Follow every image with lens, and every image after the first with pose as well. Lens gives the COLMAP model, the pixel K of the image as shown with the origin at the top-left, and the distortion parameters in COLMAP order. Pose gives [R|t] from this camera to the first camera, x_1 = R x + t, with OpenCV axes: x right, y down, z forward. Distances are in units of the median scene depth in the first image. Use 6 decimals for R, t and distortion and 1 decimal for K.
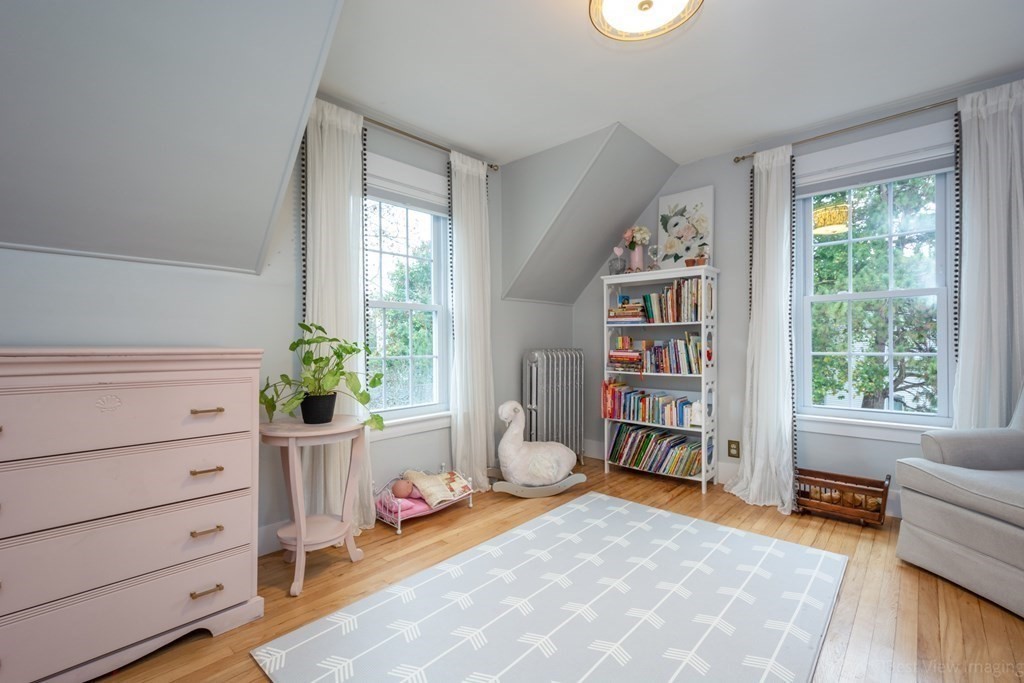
lens RADIAL K [[454.0, 0, 514.8], [0, 454.0, 343.5], [0, 0, 1]] dist [0.018362, -0.003480]
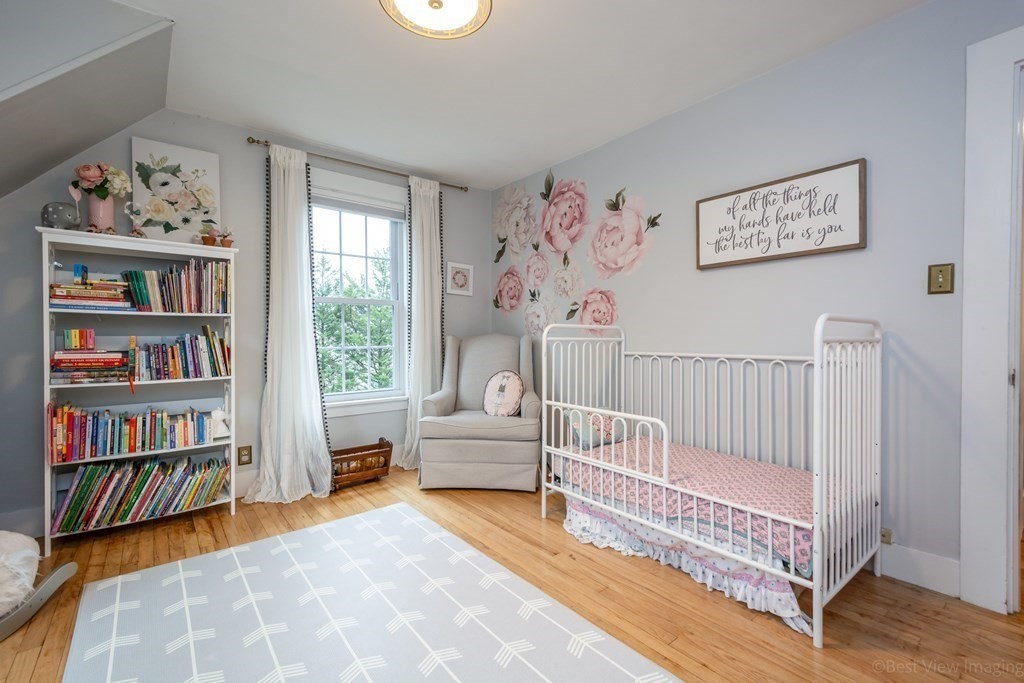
lens RADIAL K [[454.0, 0, 509.1], [0, 454.0, 338.5], [0, 0, 1]] dist [0.018362, -0.003480]
pose [[0.148228, -0.000400, 0.988953, -0.340238], [0.004607, 0.999989, -0.000286, 0.000727], [-0.988943, 0.004598, 0.148228, 0.338551]]
